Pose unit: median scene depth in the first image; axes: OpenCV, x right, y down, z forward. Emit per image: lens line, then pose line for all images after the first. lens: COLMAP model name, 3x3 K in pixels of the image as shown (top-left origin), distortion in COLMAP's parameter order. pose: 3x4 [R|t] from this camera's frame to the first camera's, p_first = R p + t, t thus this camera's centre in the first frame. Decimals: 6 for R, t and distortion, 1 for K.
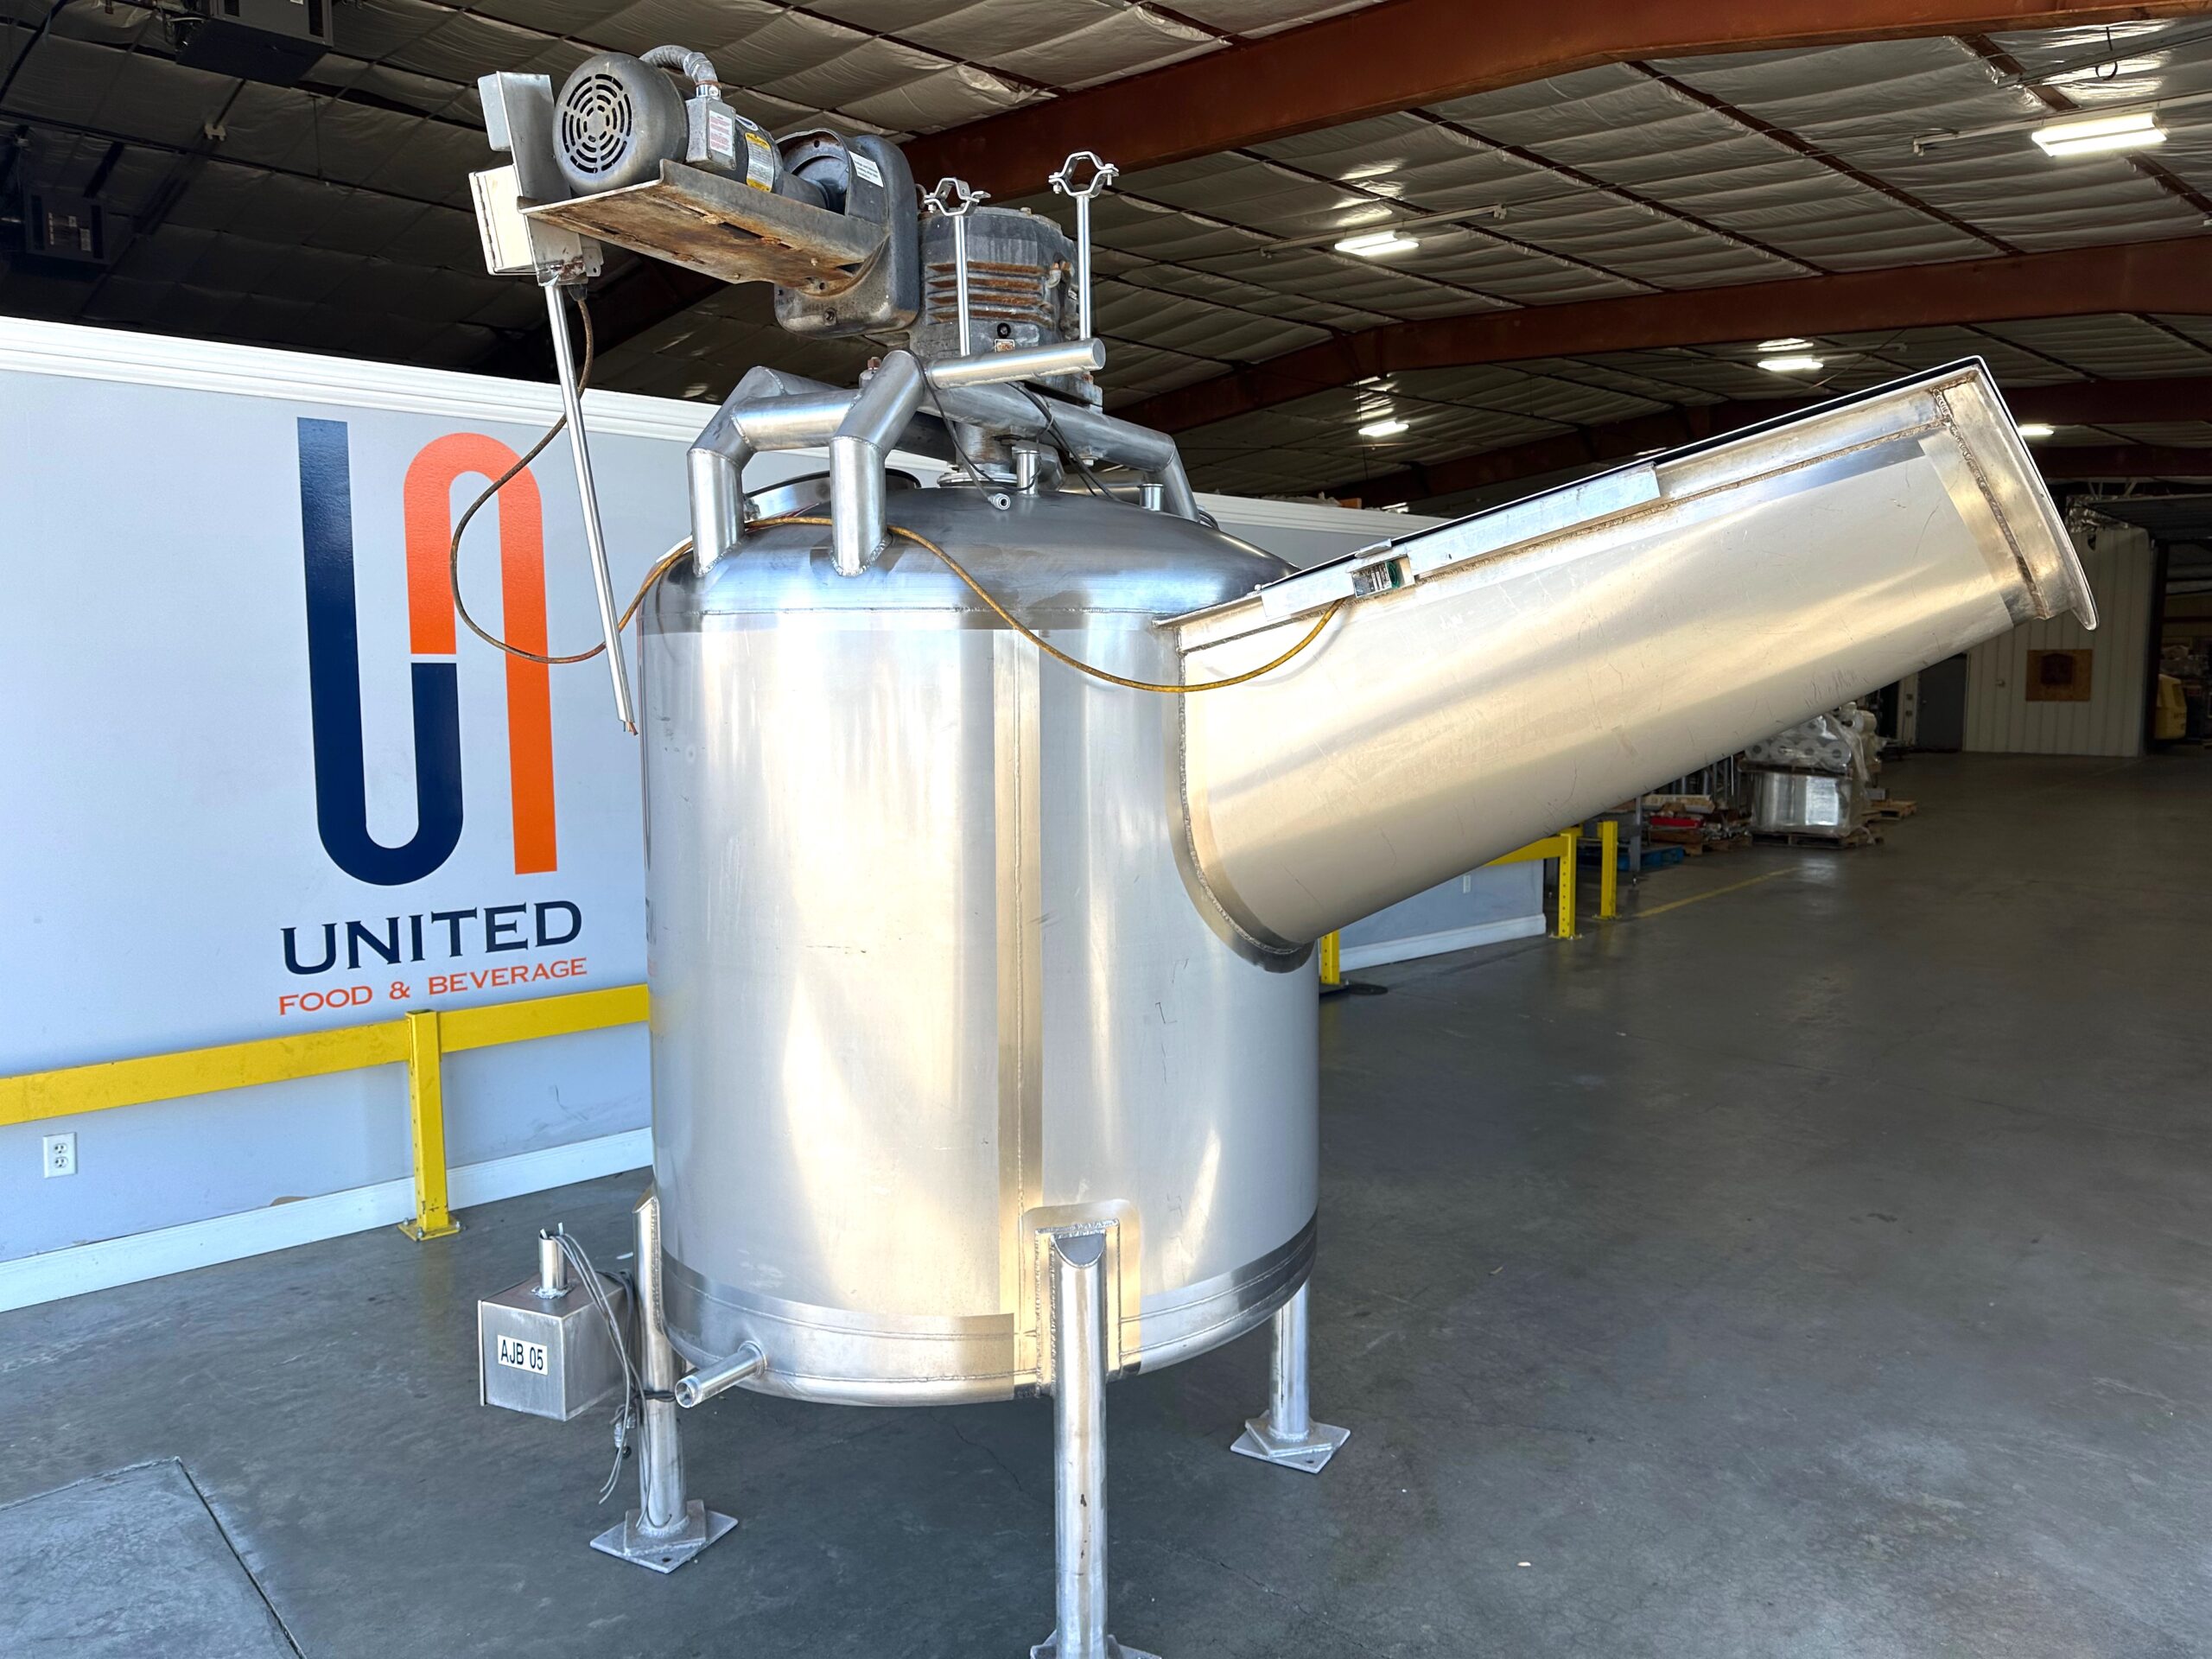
lens RADIAL K [[1557.4, 0, 1101.3], [0, 1557.4, 836.4], [0, 0, 1]] dist [0.035280, -0.041324]
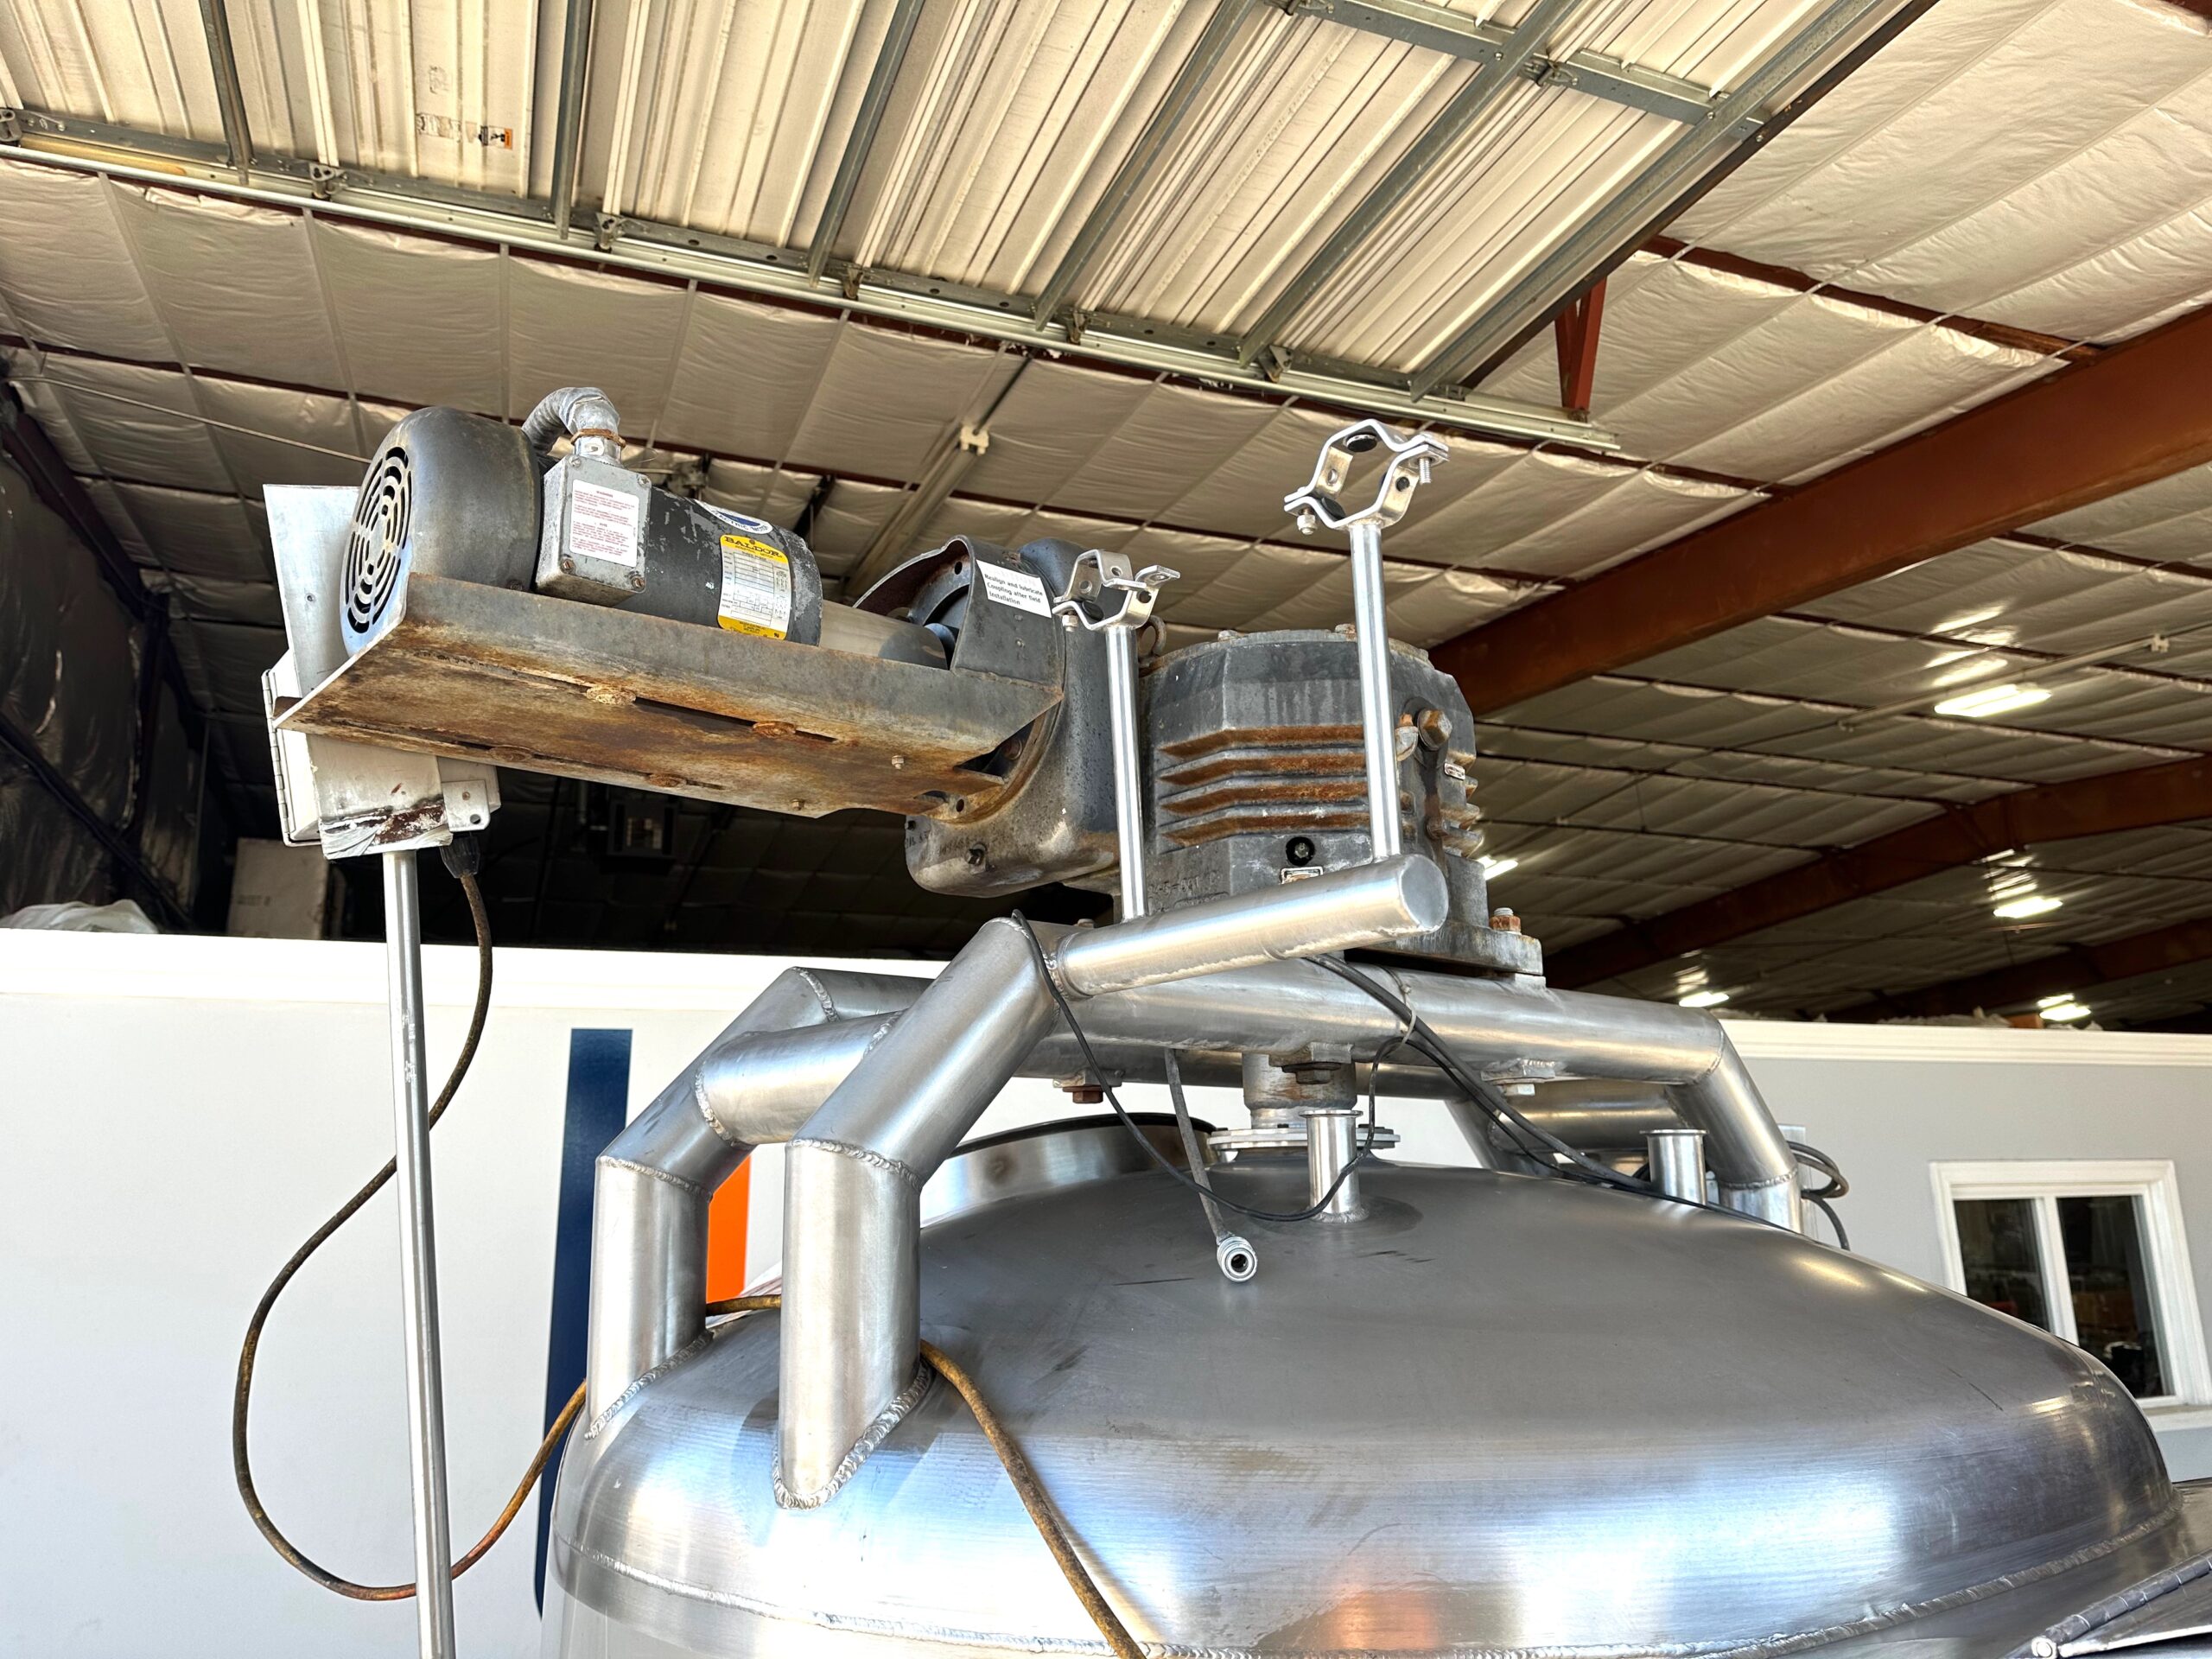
lens RADIAL K [[1557.4, 0, 1105.2], [0, 1557.4, 818.7], [0, 0, 1]] dist [0.035280, -0.041324]
pose [[0.936043, -0.099735, -0.337457, 0.016203], [-0.017635, 0.944492, -0.328060, -0.059873], [0.351444, 0.313029, 0.882326, 0.189402]]
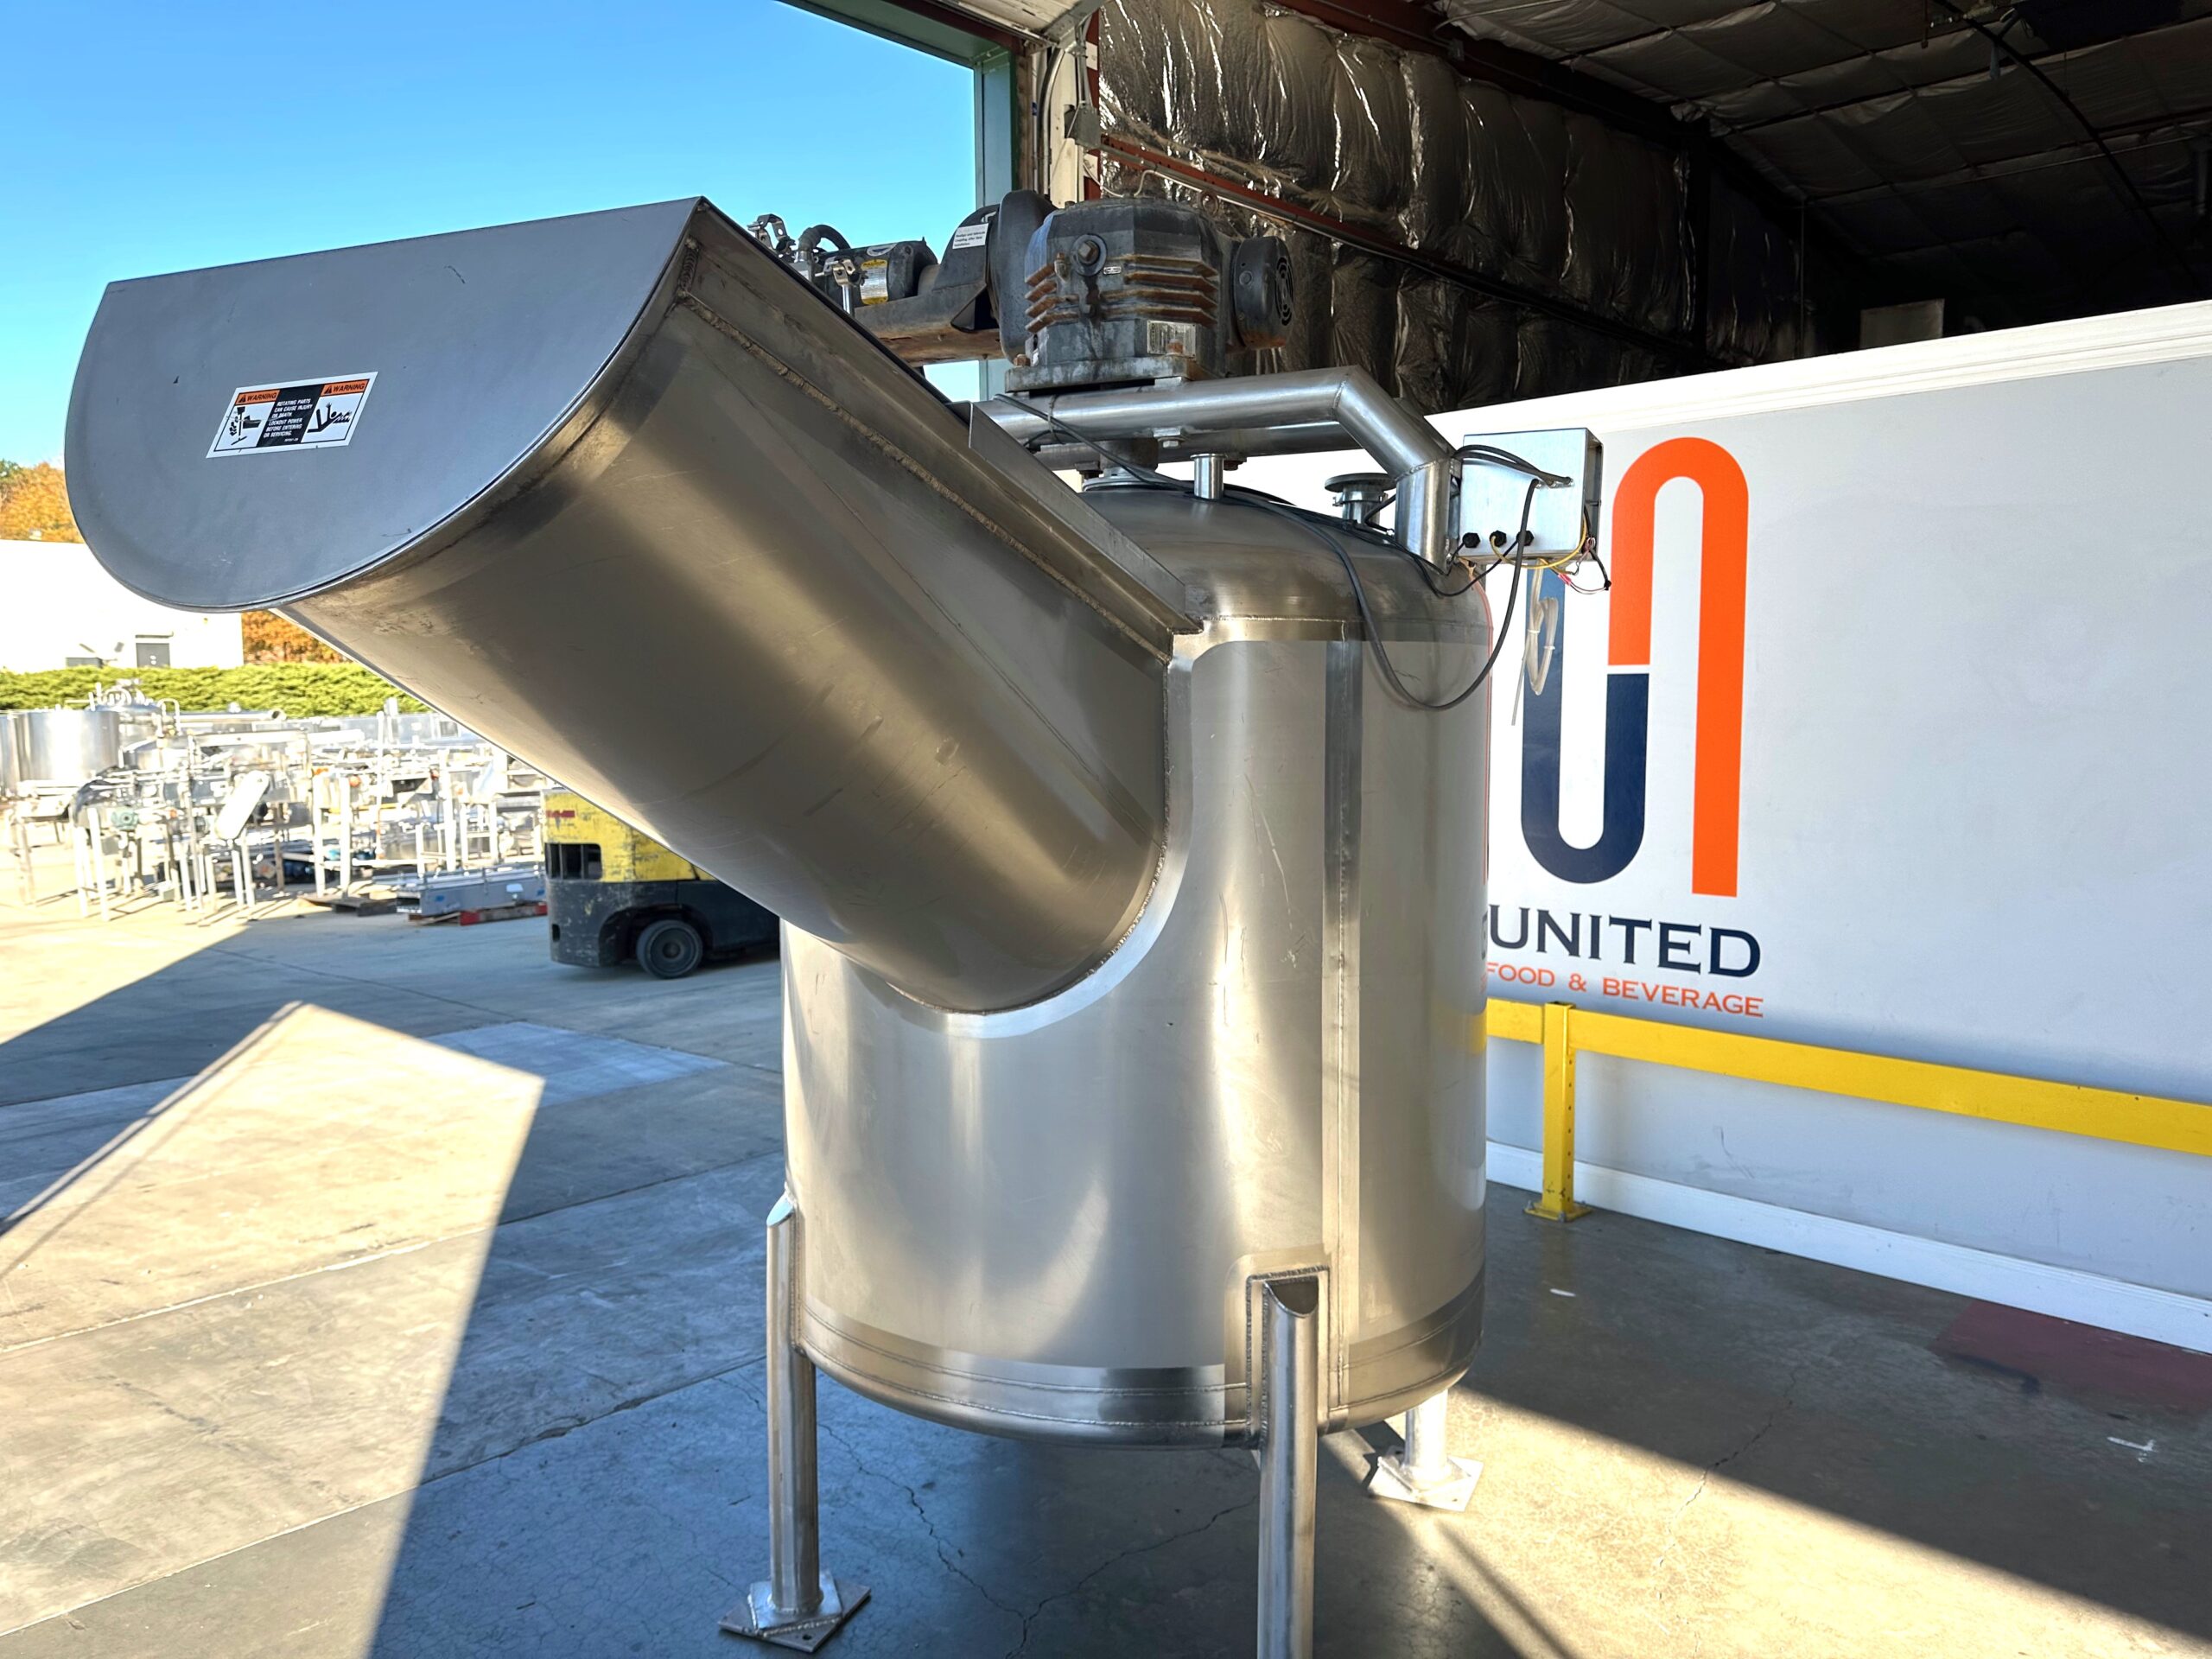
lens RADIAL K [[1557.4, 0, 1120.6], [0, 1557.4, 816.0], [0, 0, 1]] dist [0.035280, -0.041324]
pose [[0.074804, 0.081776, -0.993840, 0.334518], [-0.100326, 0.992192, 0.074089, -0.035735], [0.992139, 0.094166, 0.082424, 0.349419]]
